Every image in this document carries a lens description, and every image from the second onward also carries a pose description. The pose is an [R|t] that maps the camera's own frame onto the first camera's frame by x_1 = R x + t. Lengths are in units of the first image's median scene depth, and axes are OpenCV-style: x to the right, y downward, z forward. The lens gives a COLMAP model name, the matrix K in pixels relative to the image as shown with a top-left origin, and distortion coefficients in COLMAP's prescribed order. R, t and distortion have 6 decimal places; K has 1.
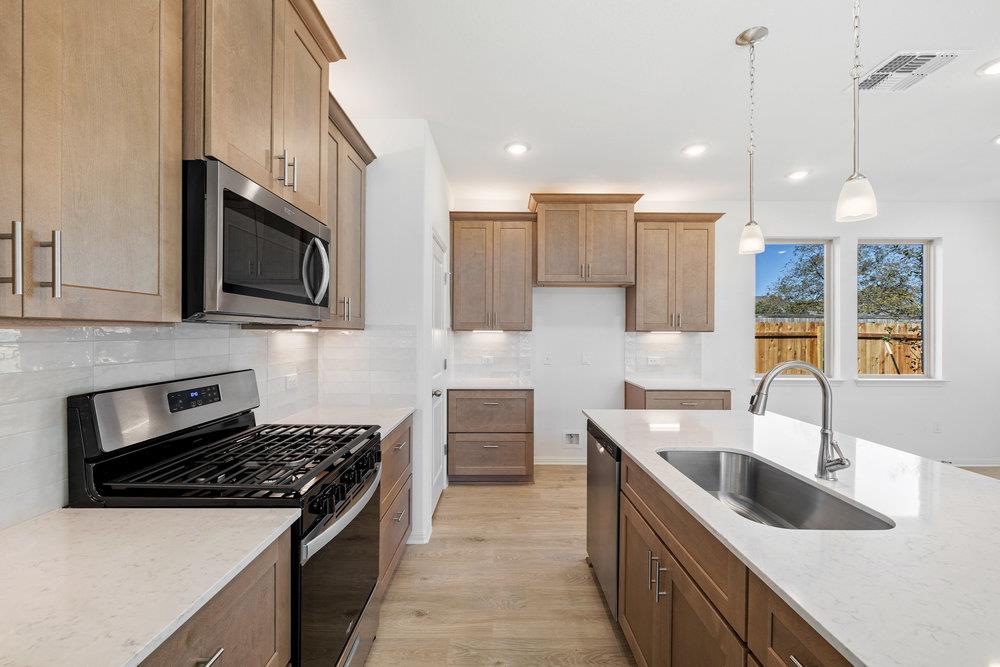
lens RADIAL K [[419.7, 0, 504.3], [0, 419.7, 332.7], [0, 0, 1]] dist [0.000461, 0.000163]
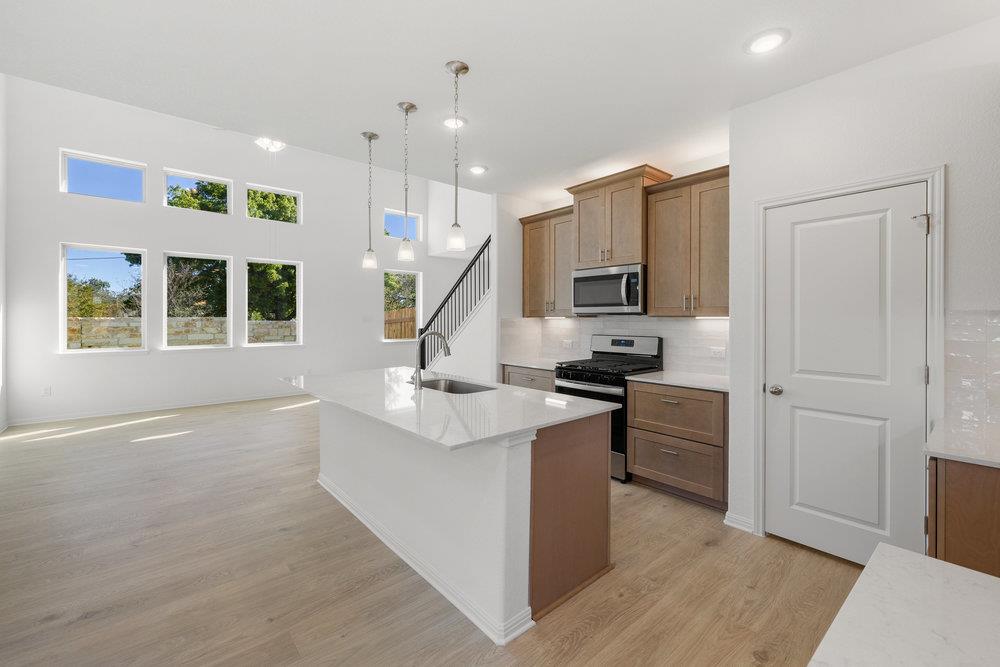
lens RADIAL K [[419.7, 0, 500.6], [0, 419.7, 319.4], [0, 0, 1]] dist [0.000461, 0.000163]
pose [[-0.758870, 0.000122, -0.651242, 0.631203], [-0.002766, 0.999990, 0.003411, -0.001833], [0.651236, 0.004390, -0.758862, 0.990189]]
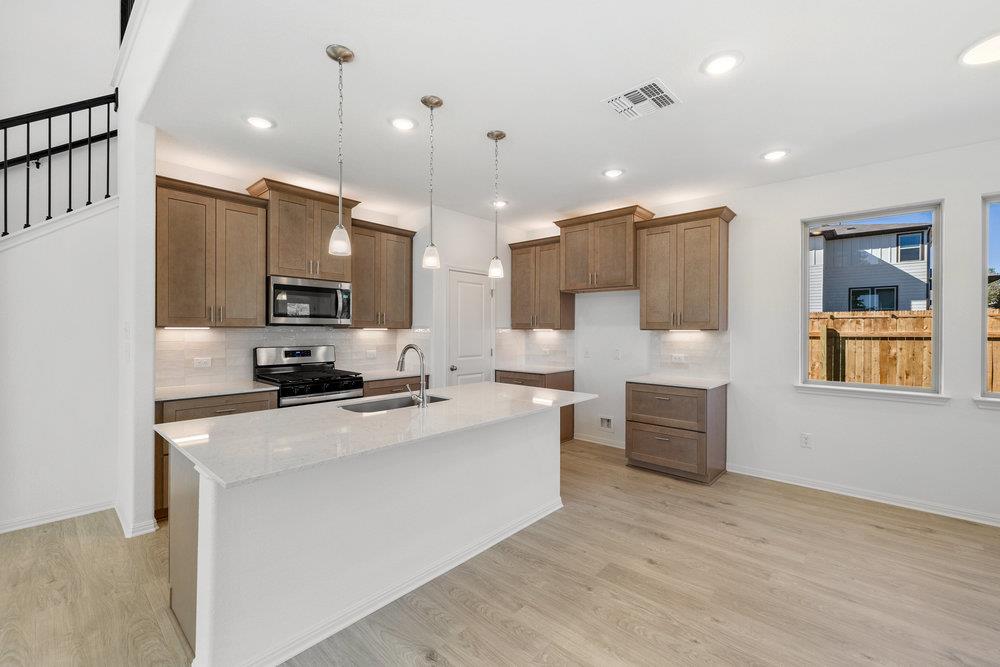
lens RADIAL K [[419.7, 0, 501.7], [0, 419.7, 331.2], [0, 0, 1]] dist [0.000461, 0.000163]
pose [[0.742425, 0.002321, -0.669925, 0.807830], [-0.002869, 0.999996, 0.000285, 0.001391], [0.669923, 0.001711, 0.742428, -0.054767]]
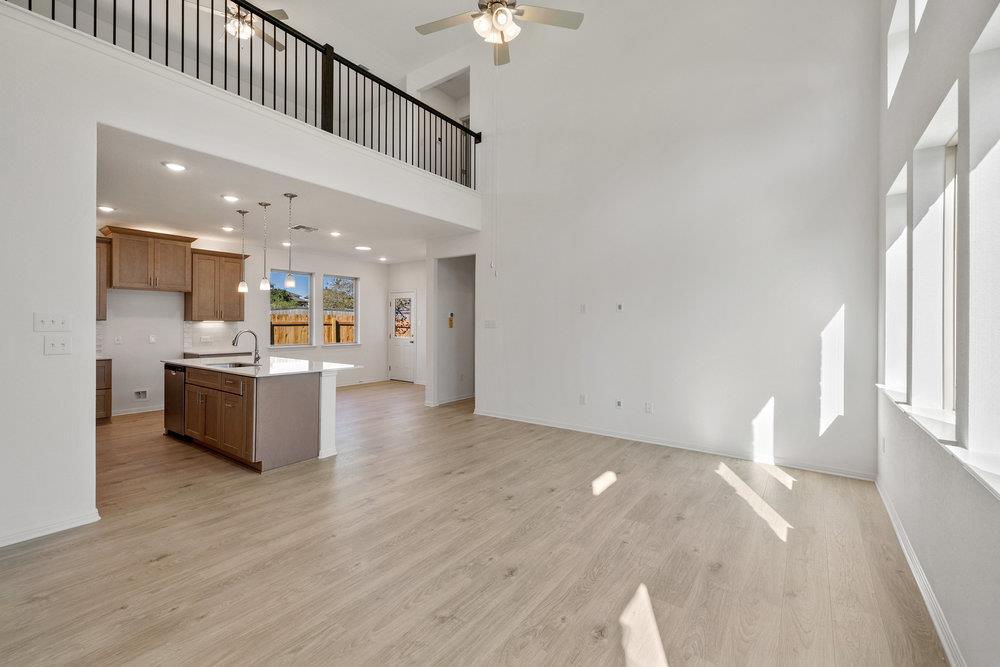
lens RADIAL K [[419.7, 0, 499.8], [0, 419.7, 323.3], [0, 0, 1]] dist [0.000461, 0.000163]
pose [[0.590562, -0.000799, 0.806992, -0.305347], [-0.002252, 0.999994, 0.002638, -0.000679], [-0.806989, -0.003376, 0.590557, -0.955811]]
